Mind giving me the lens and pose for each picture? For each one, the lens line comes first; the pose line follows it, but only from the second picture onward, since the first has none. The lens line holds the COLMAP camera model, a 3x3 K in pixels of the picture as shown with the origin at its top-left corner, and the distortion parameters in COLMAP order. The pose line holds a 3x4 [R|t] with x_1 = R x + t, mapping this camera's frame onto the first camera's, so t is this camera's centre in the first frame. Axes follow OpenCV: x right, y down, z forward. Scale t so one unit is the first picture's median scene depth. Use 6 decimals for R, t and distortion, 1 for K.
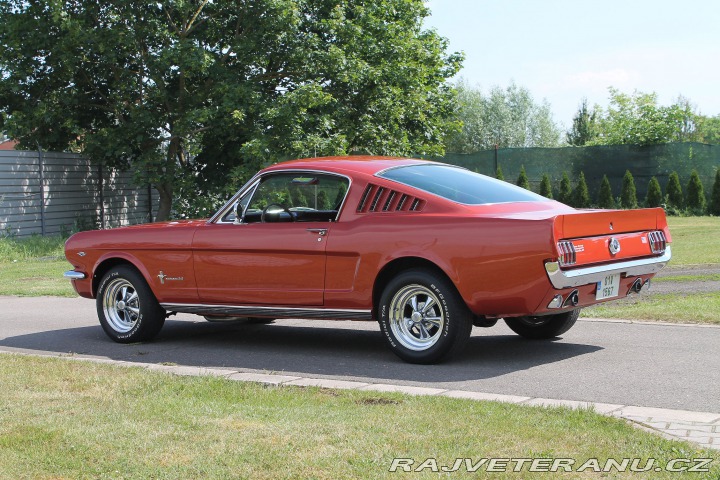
lens RADIAL K [[1218.0, 0, 360.0], [0, 1218.0, 240.0], [0, 0, 1]] dist [-0.012244, 0.047717]
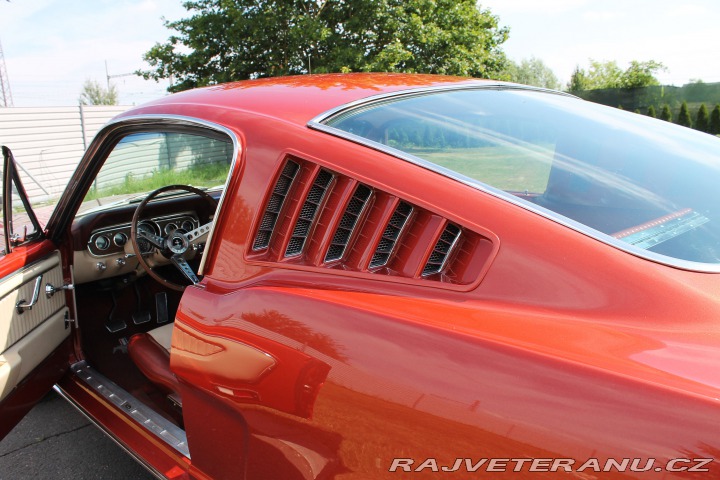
lens RADIAL K [[1218.0, 0, 360.0], [0, 1218.0, 240.0], [0, 0, 1]] dist [-0.012244, 0.047717]
pose [[0.998455, -0.018097, -0.052535, -0.022449], [0.020655, 0.998607, 0.048560, 0.027306], [0.051583, -0.049571, 0.997438, -0.484780]]
